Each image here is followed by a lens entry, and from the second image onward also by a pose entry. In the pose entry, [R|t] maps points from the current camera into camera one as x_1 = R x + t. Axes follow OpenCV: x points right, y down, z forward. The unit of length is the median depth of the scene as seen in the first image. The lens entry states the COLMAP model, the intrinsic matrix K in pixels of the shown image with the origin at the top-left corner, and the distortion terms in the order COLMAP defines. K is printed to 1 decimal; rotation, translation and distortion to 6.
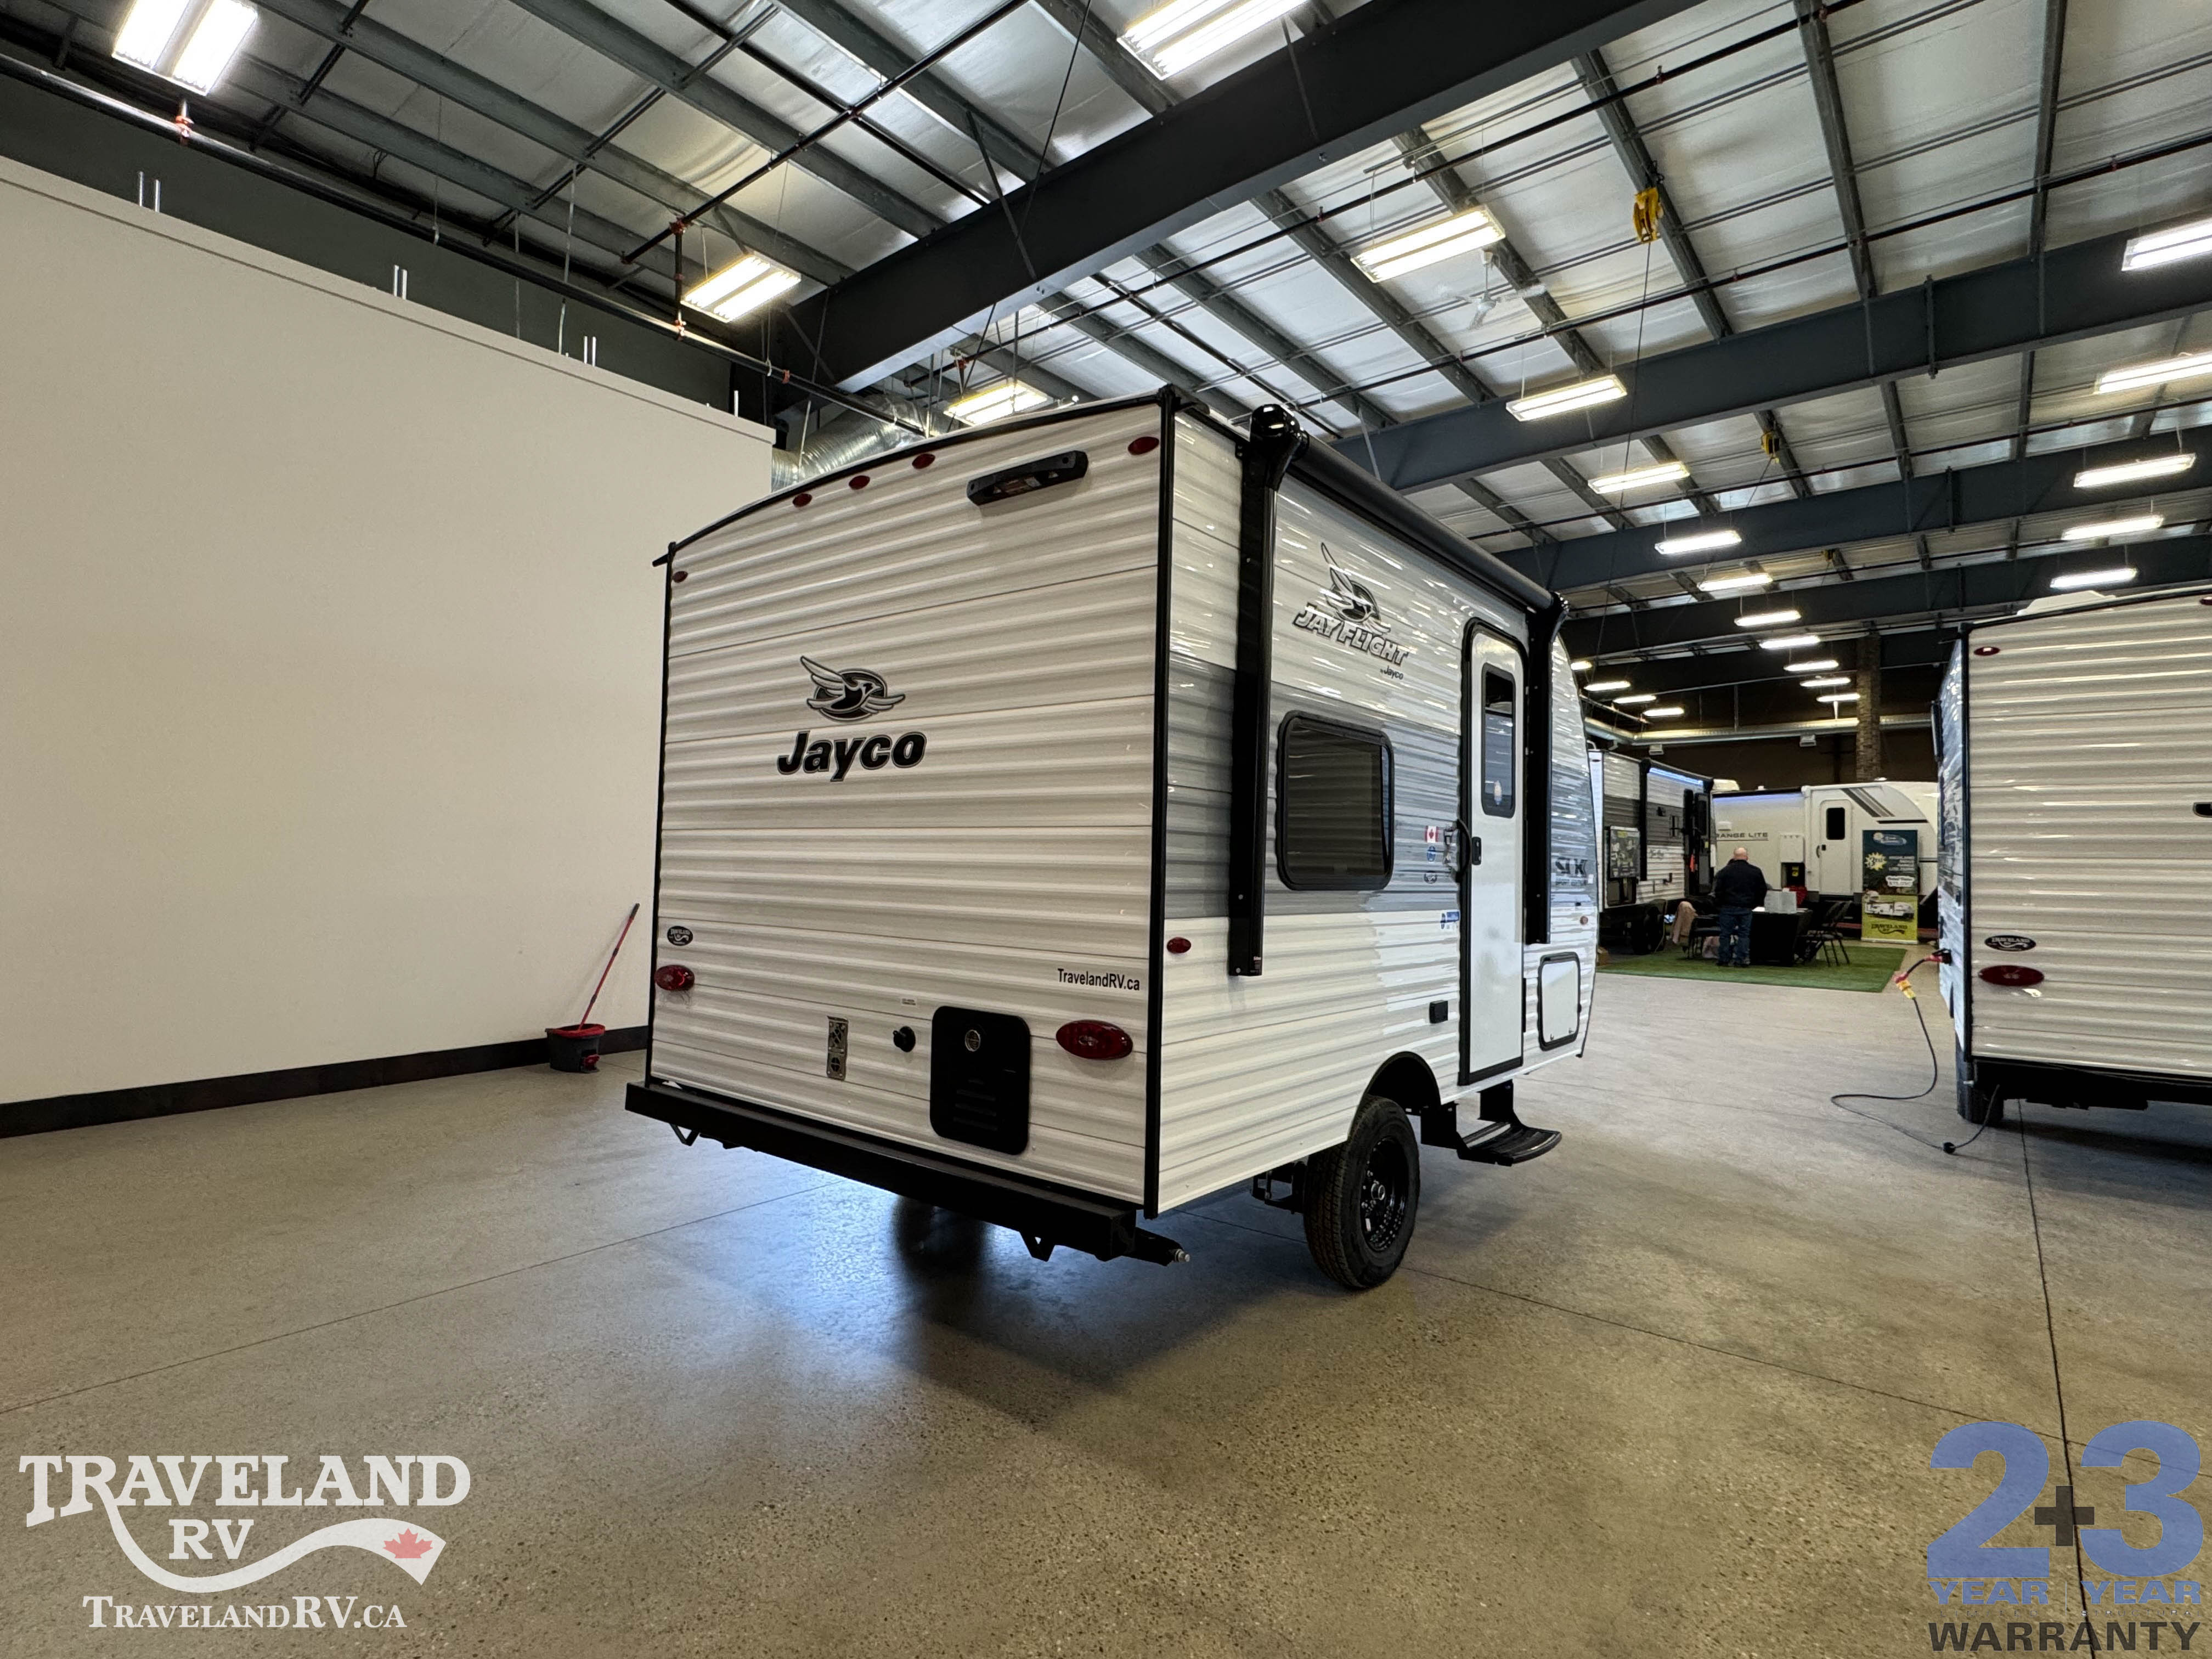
lens RADIAL K [[1095.7, 0, 1075.6], [0, 1095.7, 826.3], [0, 0, 1]] dist [-0.000878, 0.000196]
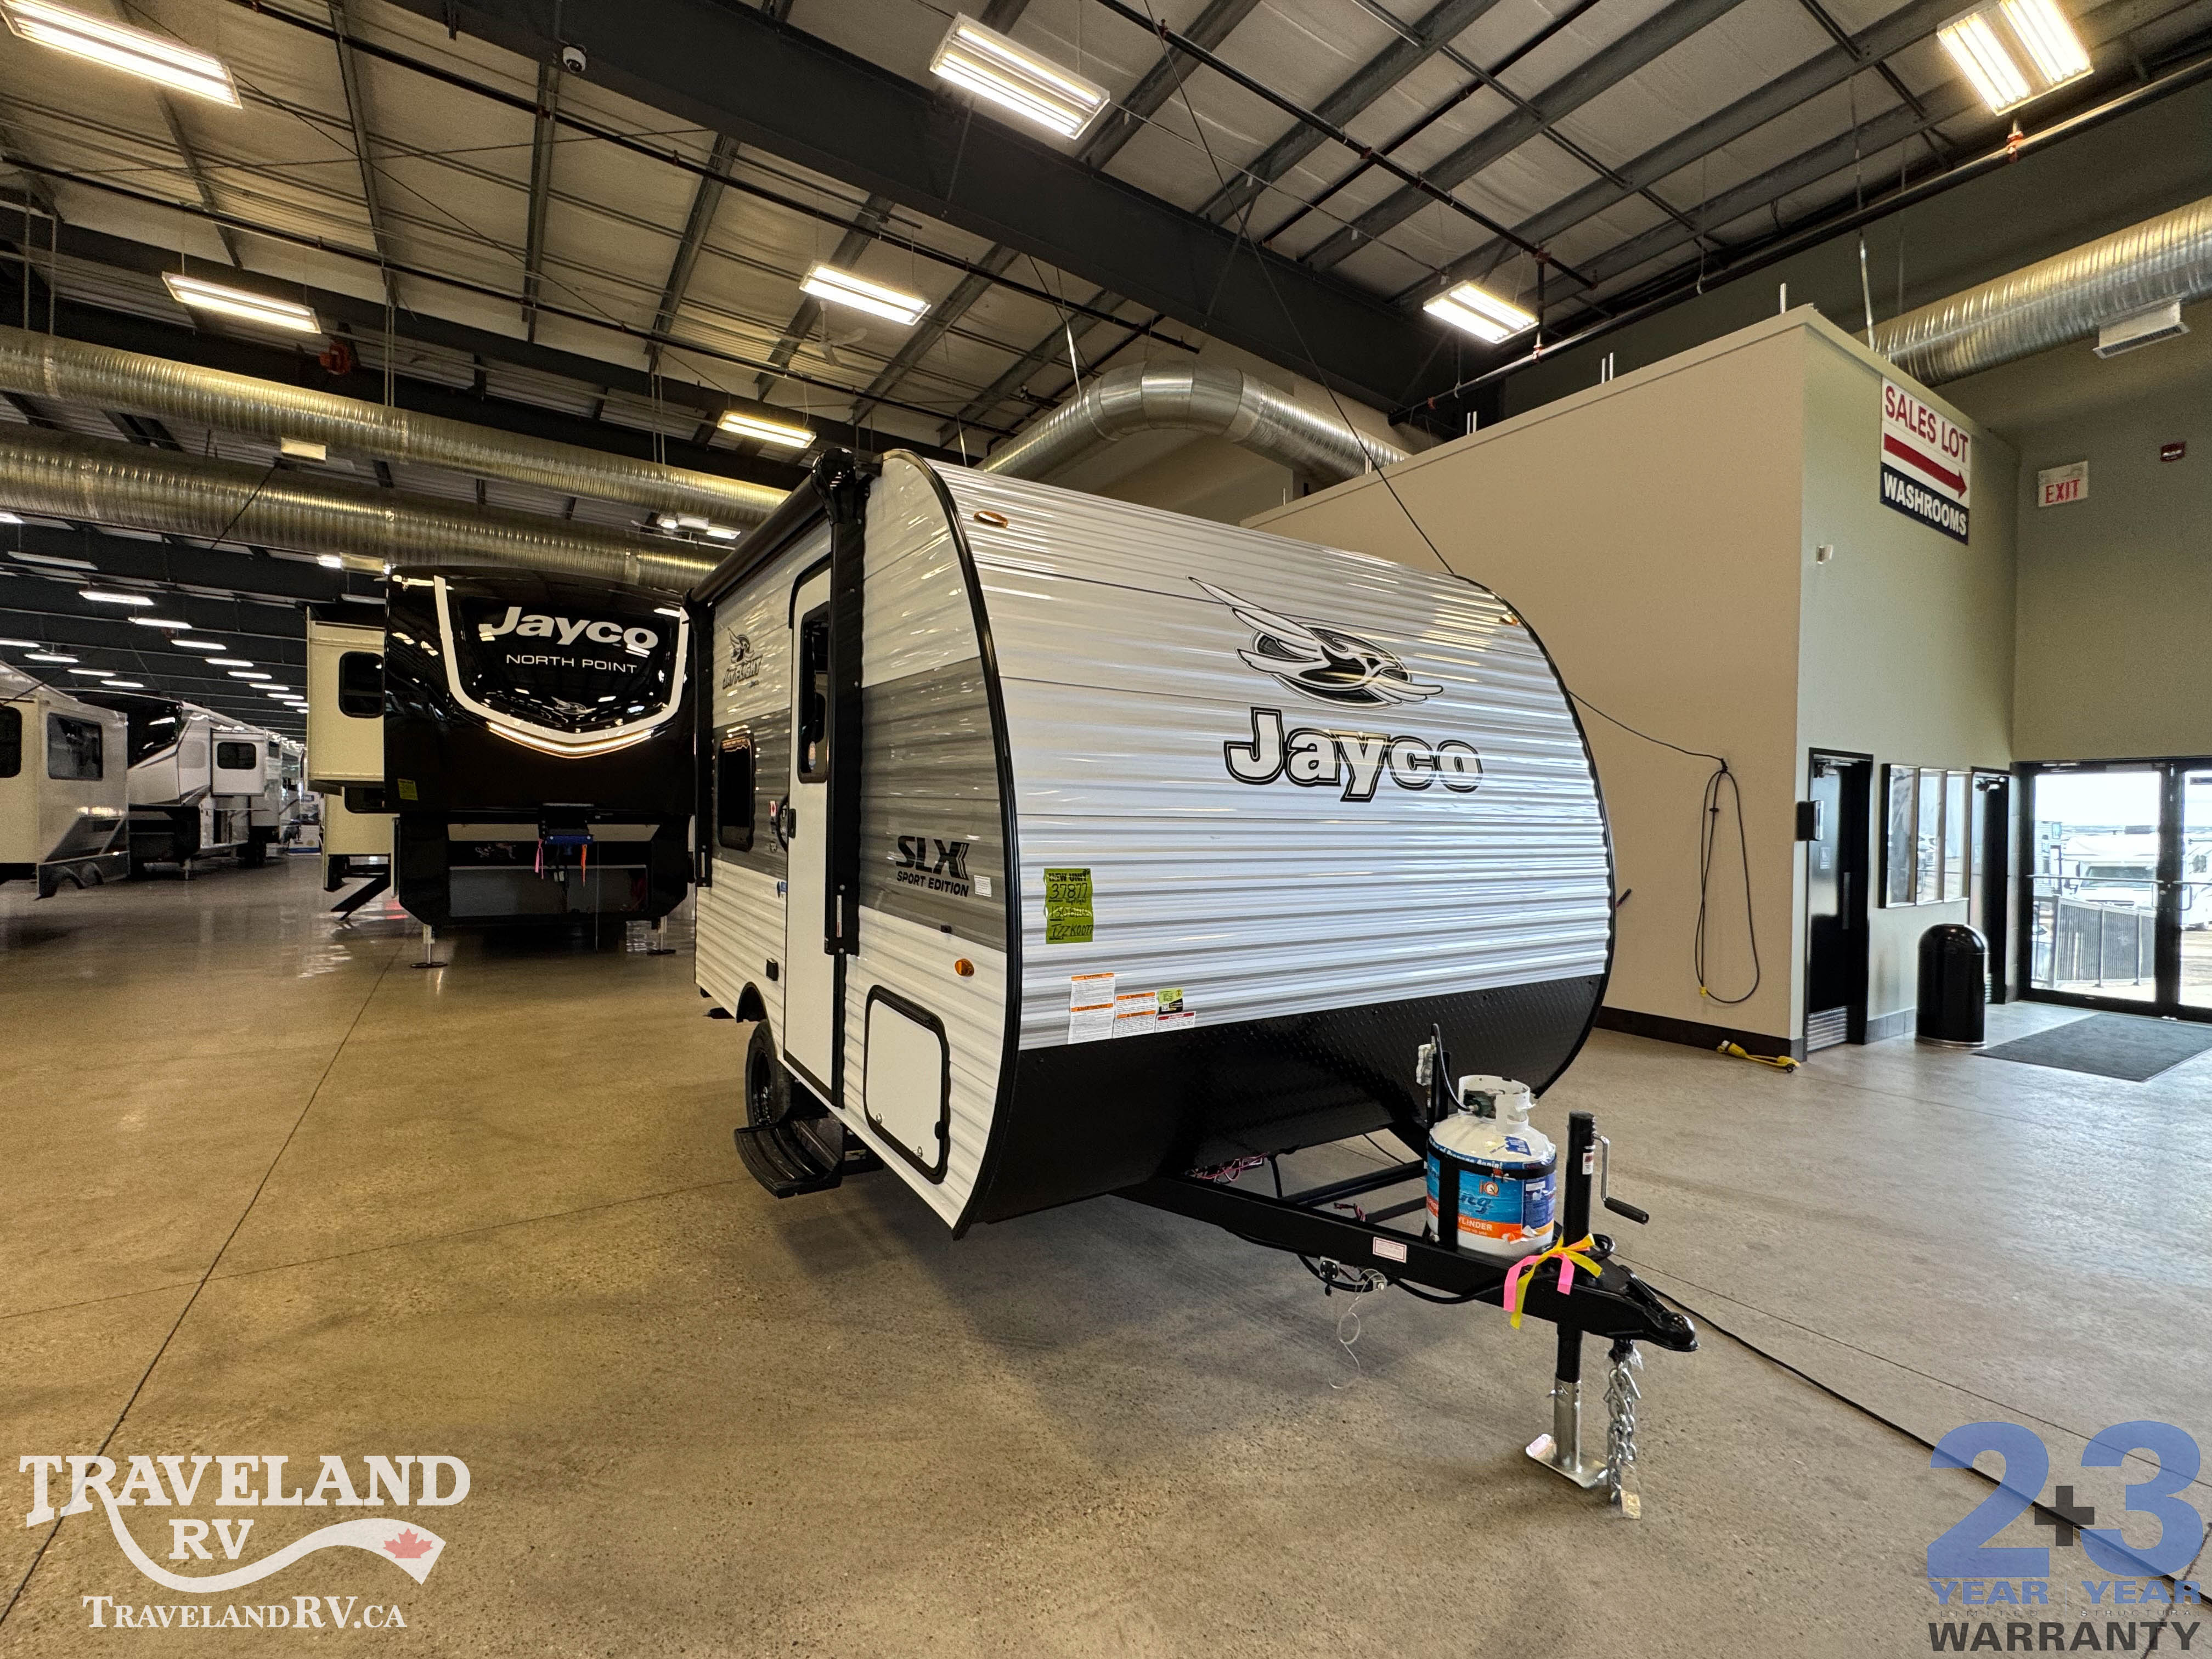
lens RADIAL K [[959.1, 0, 1140.9], [0, 959.1, 824.6], [0, 0, 1]] dist [-0.001461, -0.000192]
pose [[-0.273999, -0.009456, -0.961683, 1.174783], [0.008590, 0.999888, -0.012279, 0.039091], [0.961692, -0.011625, -0.273887, 1.646442]]
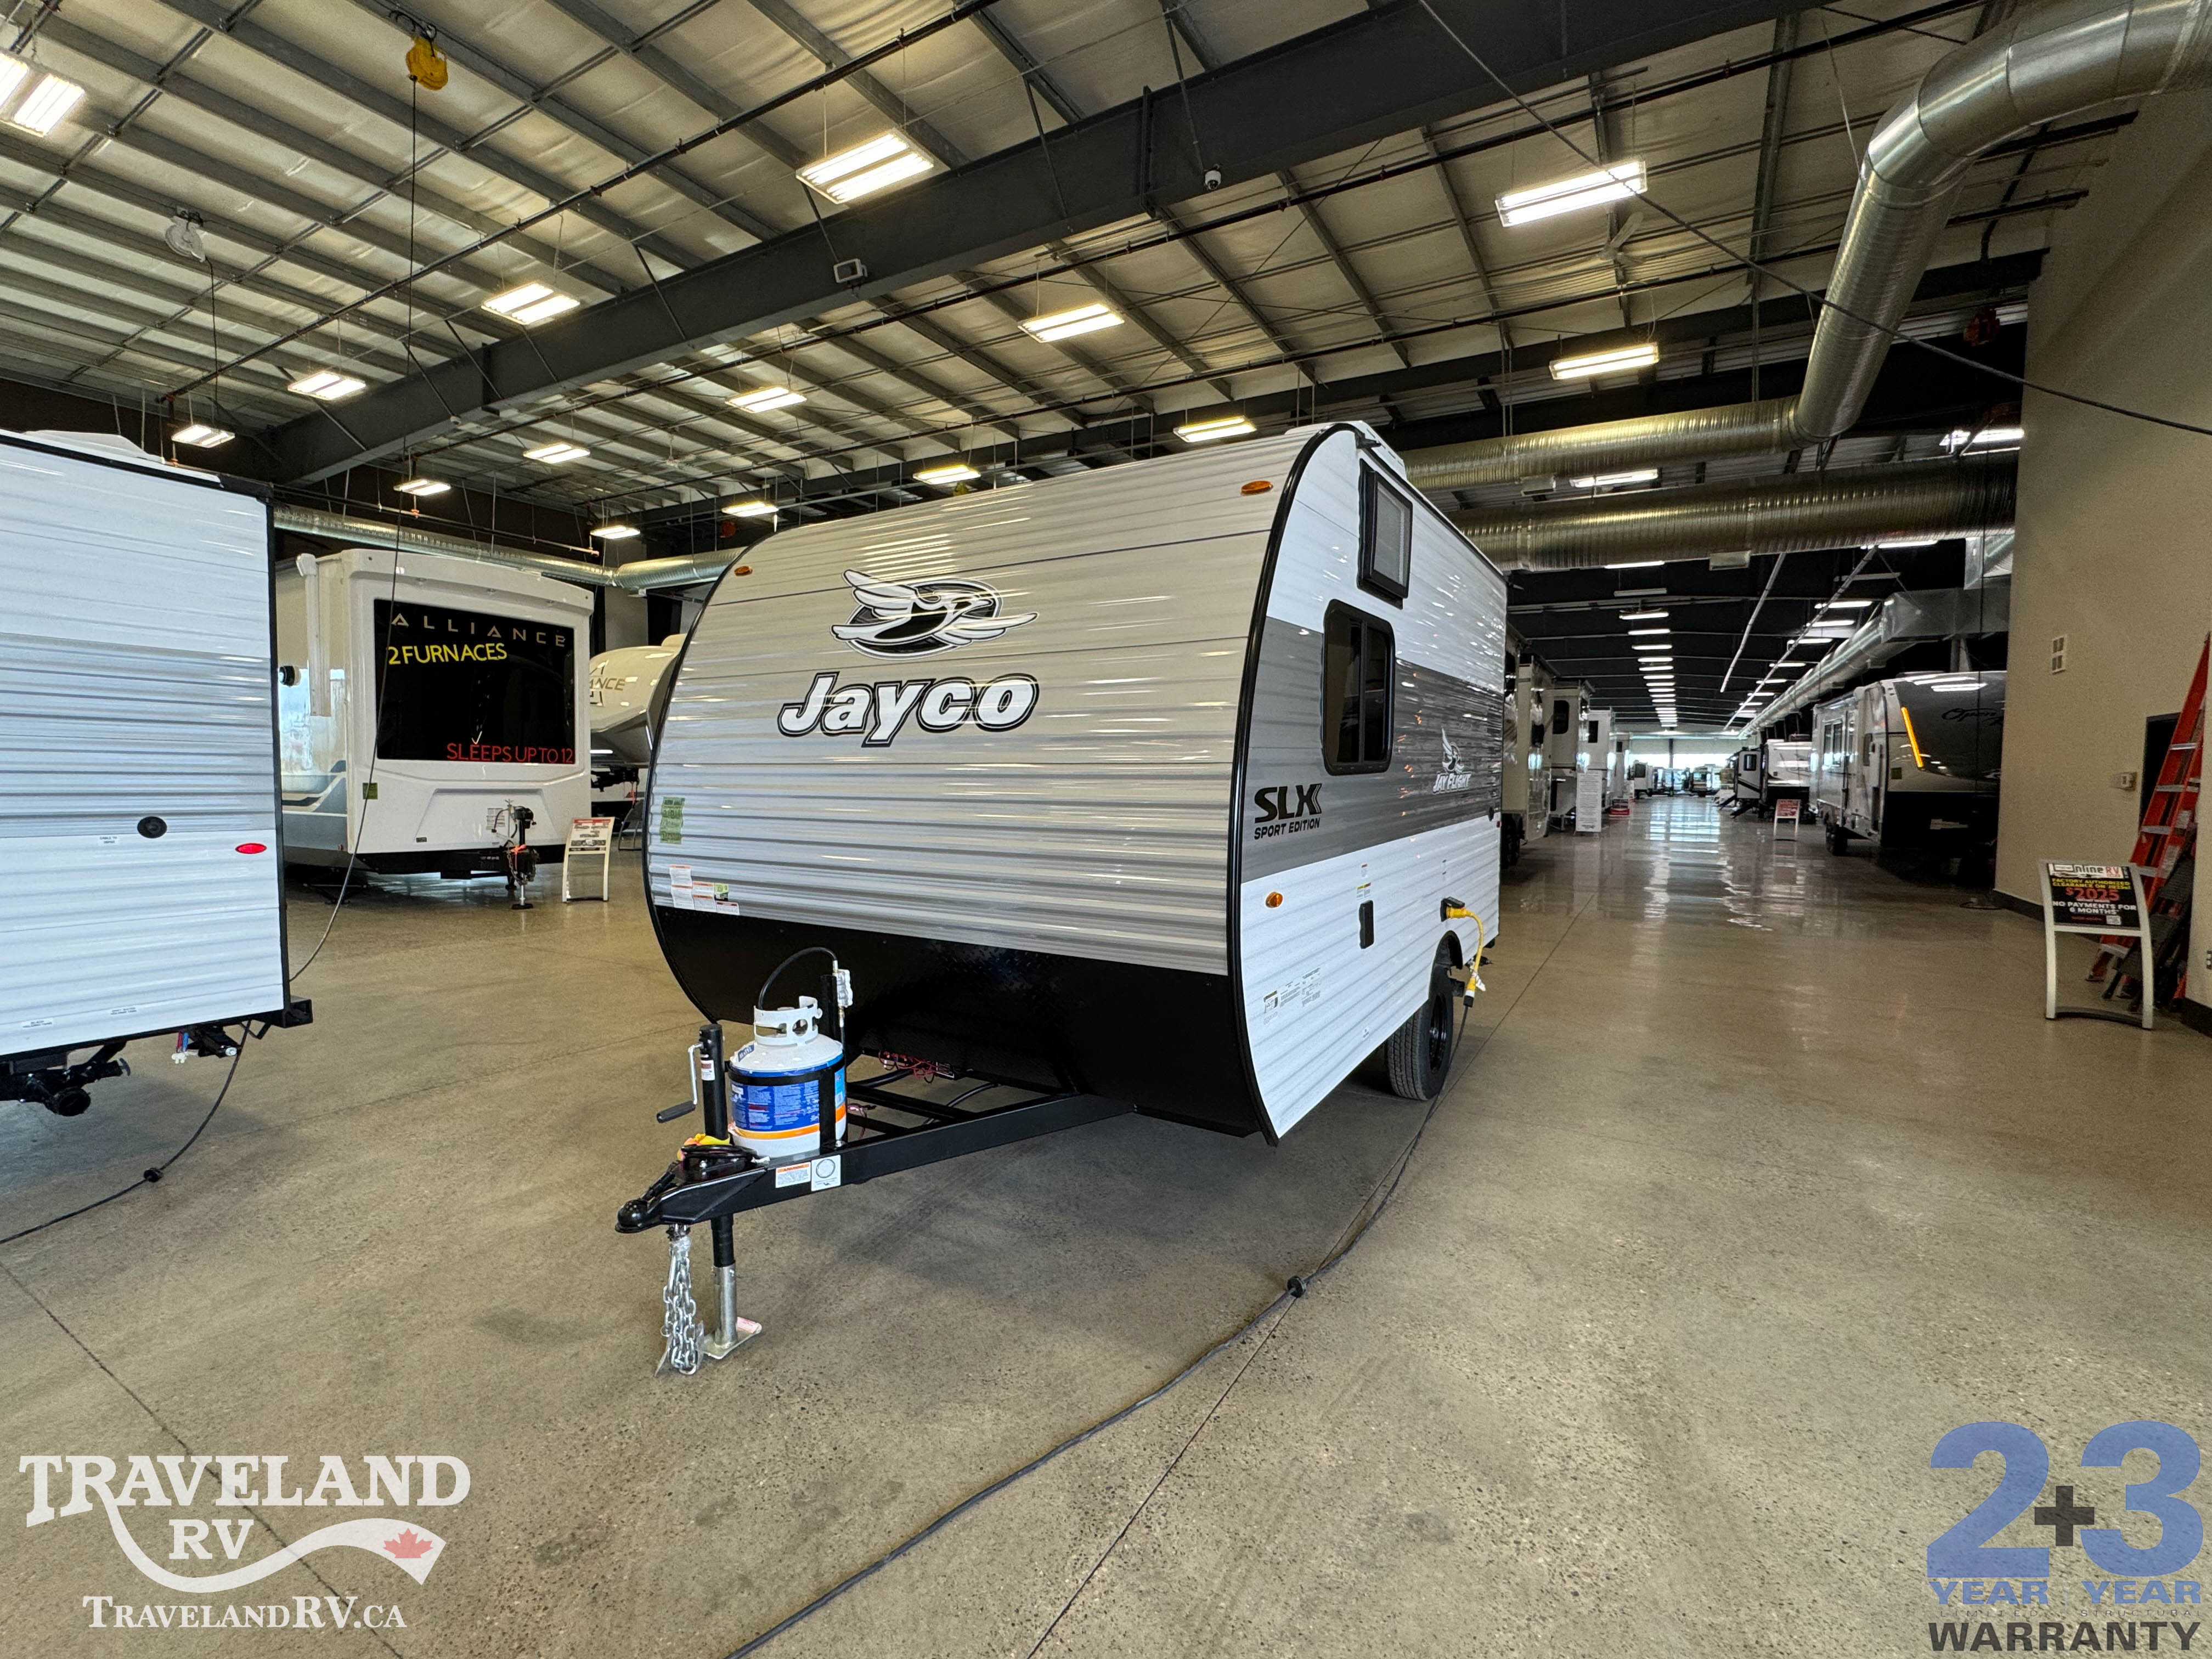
lens RADIAL K [[976.7, 0, 1106.0], [0, 976.7, 829.5], [0, 0, 1]] dist [-0.004355, -0.001052]
pose [[-0.986443, -0.009287, -0.163844, 0.406927], [-0.014110, 0.999500, 0.028299, 0.056215], [0.163499, 0.030227, -0.986080, 2.401618]]
